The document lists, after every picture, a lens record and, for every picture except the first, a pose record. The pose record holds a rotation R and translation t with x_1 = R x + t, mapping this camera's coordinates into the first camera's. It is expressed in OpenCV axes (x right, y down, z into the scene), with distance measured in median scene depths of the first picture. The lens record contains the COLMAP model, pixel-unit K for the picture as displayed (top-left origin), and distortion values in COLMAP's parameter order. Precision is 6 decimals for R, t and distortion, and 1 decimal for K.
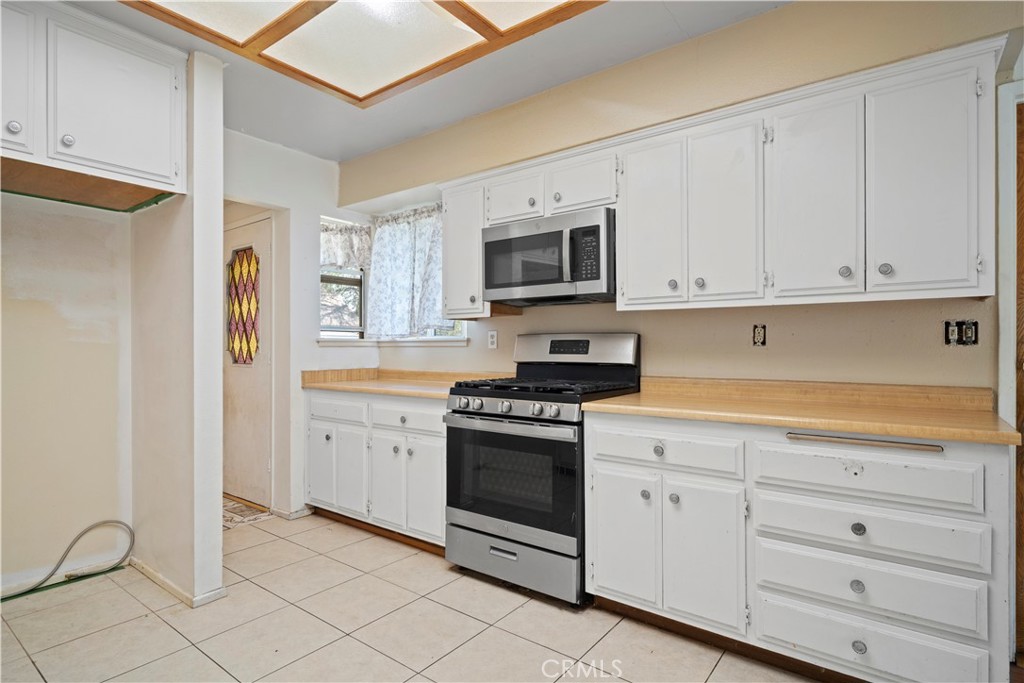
lens RADIAL K [[528.0, 0, 509.1], [0, 528.0, 346.2], [0, 0, 1]] dist [0.000219, 0.000082]
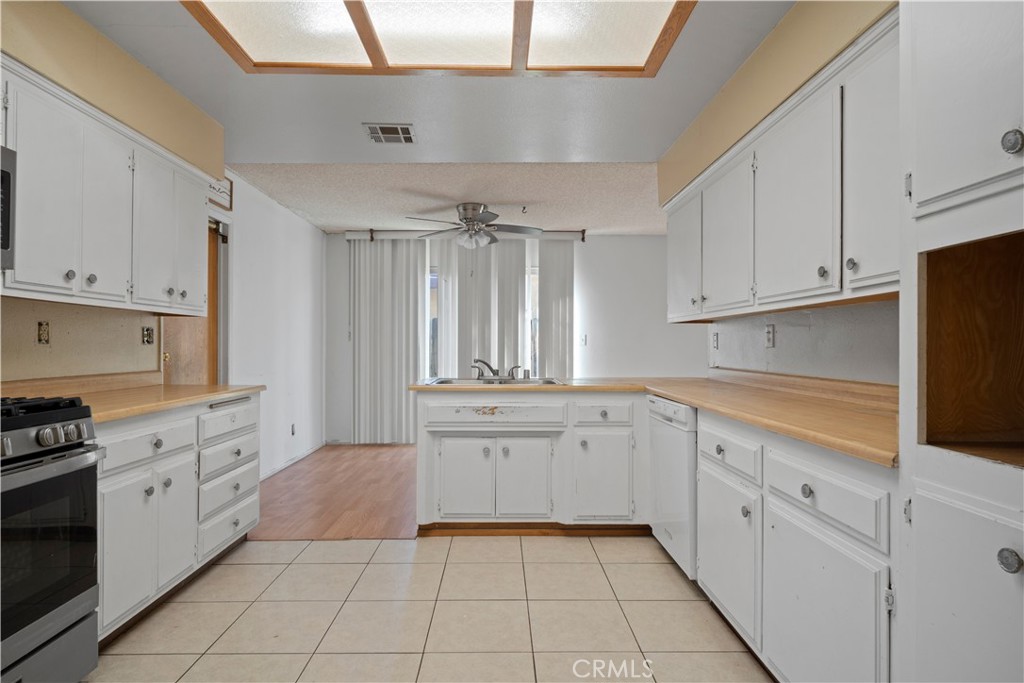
lens RADIAL K [[532.1, 0, 510.0], [0, 532.1, 339.4], [0, 0, 1]] dist [-0.002296, -0.000650]
pose [[-0.619868, 0.007352, 0.784672, -0.729564], [-0.004225, 0.999910, -0.012706, 0.000544], [-0.784695, -0.011192, -0.619781, 0.823679]]
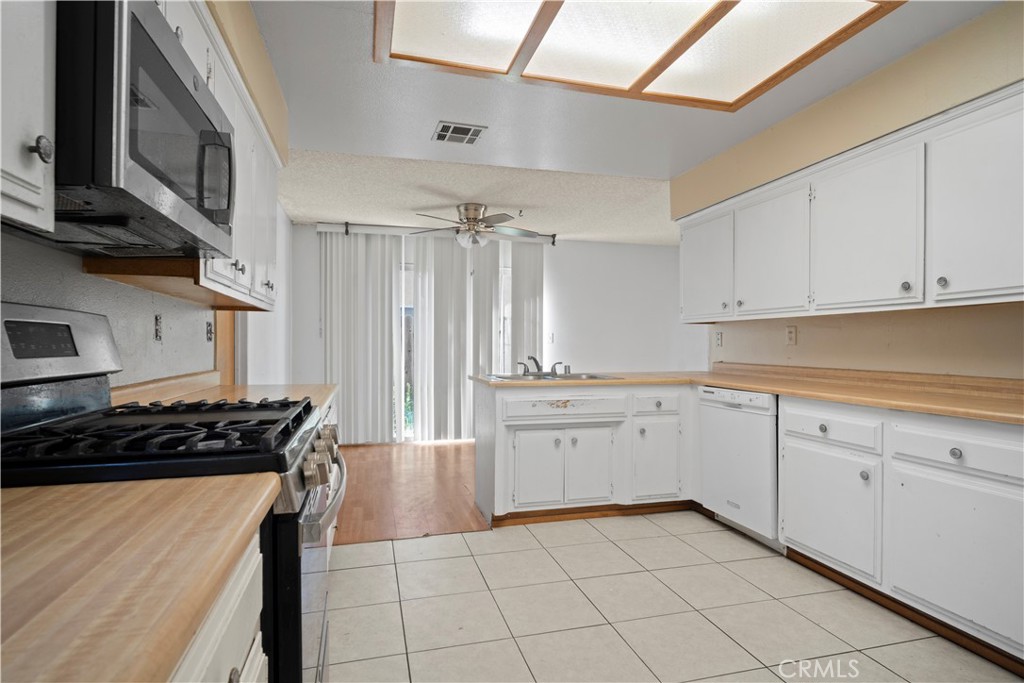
lens RADIAL K [[525.6, 0, 509.5], [0, 525.6, 342.0], [0, 0, 1]] dist [-0.003872, -0.001327]
pose [[-0.793286, -0.001287, 0.608847, -0.444910], [-0.005125, 0.999976, -0.004564, 0.002840], [-0.608827, -0.006741, -0.793274, 1.176518]]
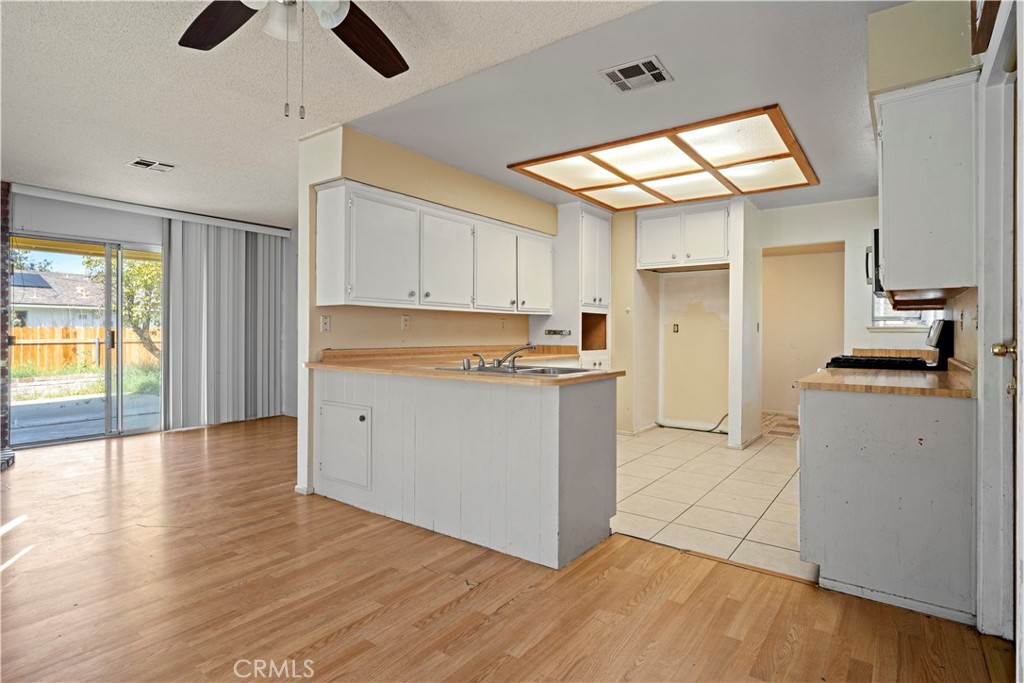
lens RADIAL K [[529.8, 0, 510.5], [0, 529.8, 331.1], [0, 0, 1]] dist [-0.000487, -0.000662]
pose [[0.011636, -0.002691, -0.999929, 1.383211], [-0.002939, 0.999992, -0.002726, 0.006132], [0.999928, 0.002970, 0.011628, 0.039386]]
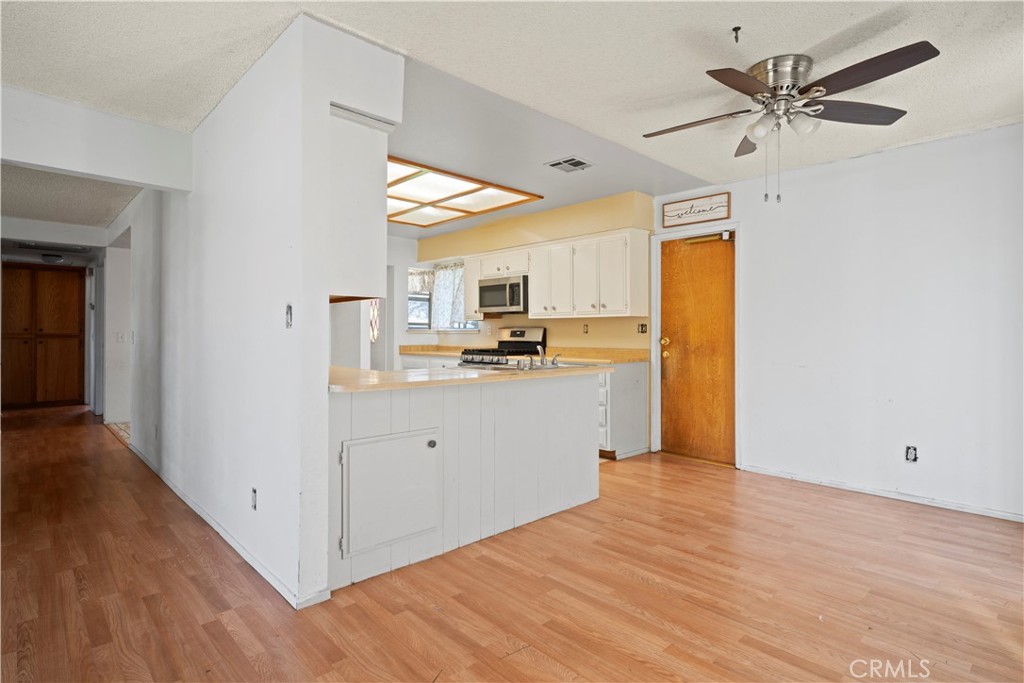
lens RADIAL K [[529.0, 0, 509.0], [0, 529.0, 333.1], [0, 0, 1]] dist [-0.004776, -0.000381]
pose [[0.986926, 0.001883, -0.161165, 0.457001], [-0.002112, 0.999997, -0.001246, 0.001272], [0.161163, 0.001570, 0.986927, -1.224120]]
